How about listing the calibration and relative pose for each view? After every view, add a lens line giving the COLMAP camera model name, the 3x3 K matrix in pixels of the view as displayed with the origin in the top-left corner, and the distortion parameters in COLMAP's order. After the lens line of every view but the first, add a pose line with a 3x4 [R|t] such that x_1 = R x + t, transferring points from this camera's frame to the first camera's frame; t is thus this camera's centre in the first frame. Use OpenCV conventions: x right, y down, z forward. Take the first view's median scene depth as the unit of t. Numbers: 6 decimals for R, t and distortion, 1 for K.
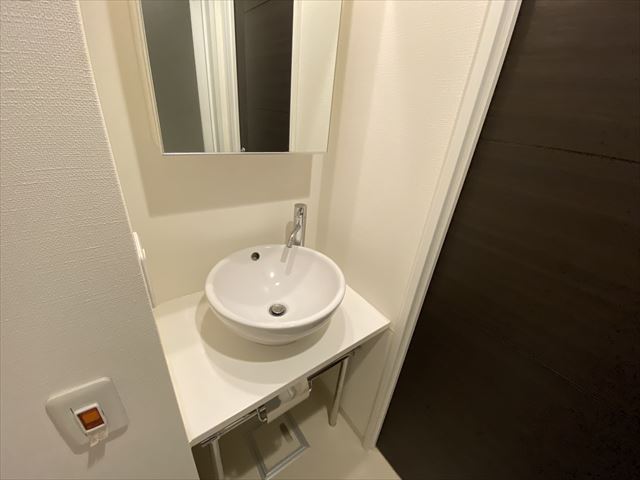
lens RADIAL K [[257.9, 0, 314.6], [0, 257.9, 239.1], [0, 0, 1]] dist [0.054851, -0.000016]
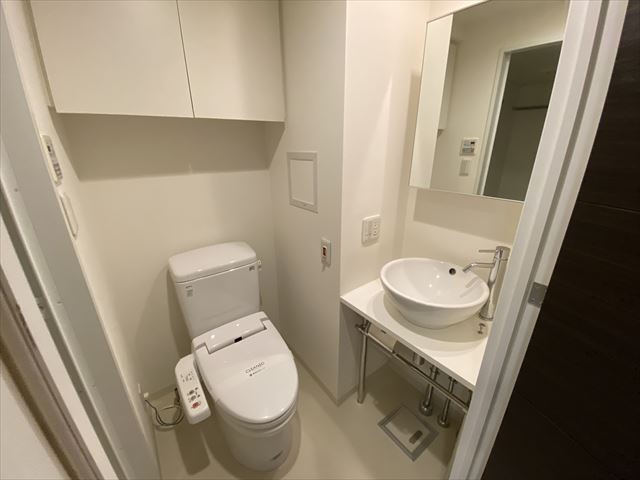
lens RADIAL K [[258.2, 0, 317.7], [0, 258.2, 239.4], [0, 0, 1]] dist [0.000584, -0.000078]
pose [[0.014369, 0.259593, -0.965611, 0.925930], [-0.445694, 0.866131, 0.226217, -0.062320], [0.895070, 0.427117, 0.128144, 0.187171]]
